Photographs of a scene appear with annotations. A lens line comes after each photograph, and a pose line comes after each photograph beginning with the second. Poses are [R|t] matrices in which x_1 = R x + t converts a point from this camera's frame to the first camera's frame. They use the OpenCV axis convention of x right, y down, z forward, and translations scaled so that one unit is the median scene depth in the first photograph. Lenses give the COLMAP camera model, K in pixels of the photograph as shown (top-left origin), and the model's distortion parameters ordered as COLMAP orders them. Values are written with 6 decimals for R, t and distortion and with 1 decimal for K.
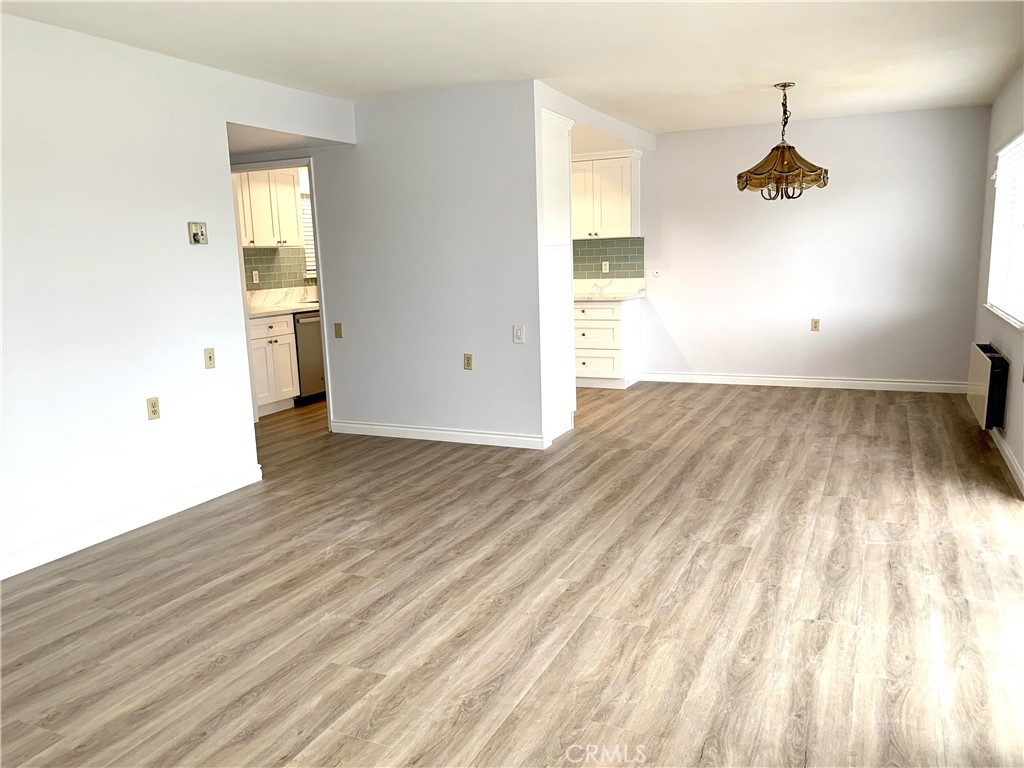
lens RADIAL K [[792.7, 0, 512.0], [0, 792.7, 384.0], [0, 0, 1]] dist [0.001170, -0.009330]
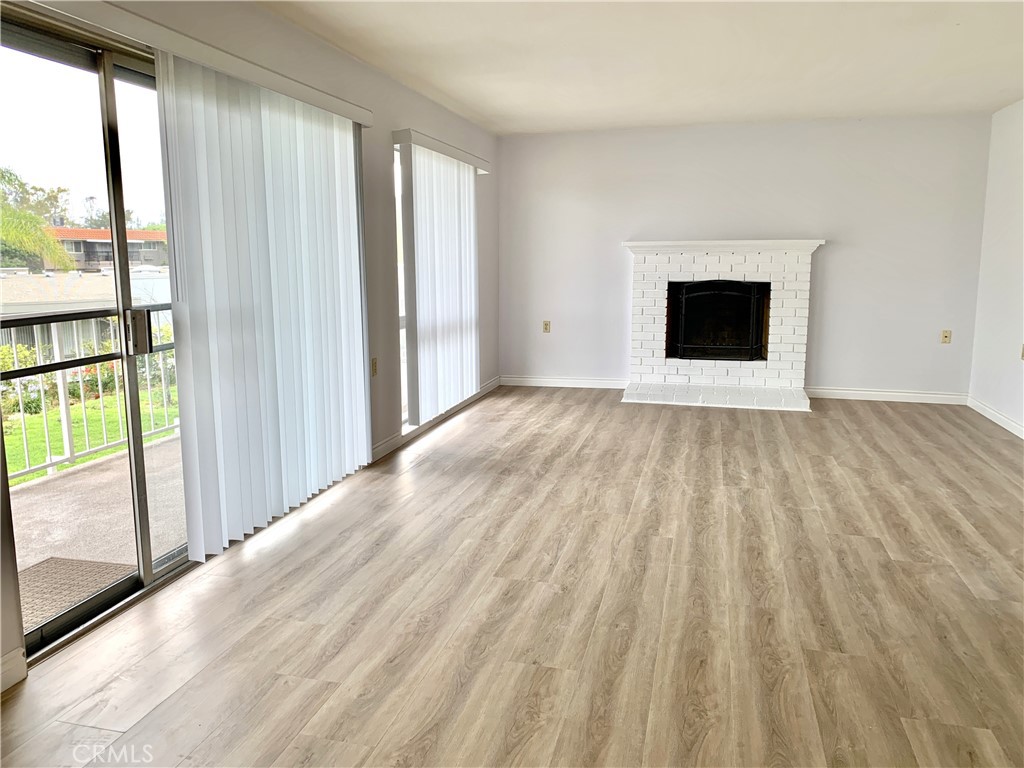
lens RADIAL K [[792.7, 0, 512.0], [0, 792.7, 384.0], [0, 0, 1]] dist [0.001170, -0.009330]
pose [[-0.981089, 0.068648, -0.180974, 0.438121], [0.006330, 0.945874, 0.324474, -0.300889], [0.193453, 0.317192, -0.928421, 1.807141]]
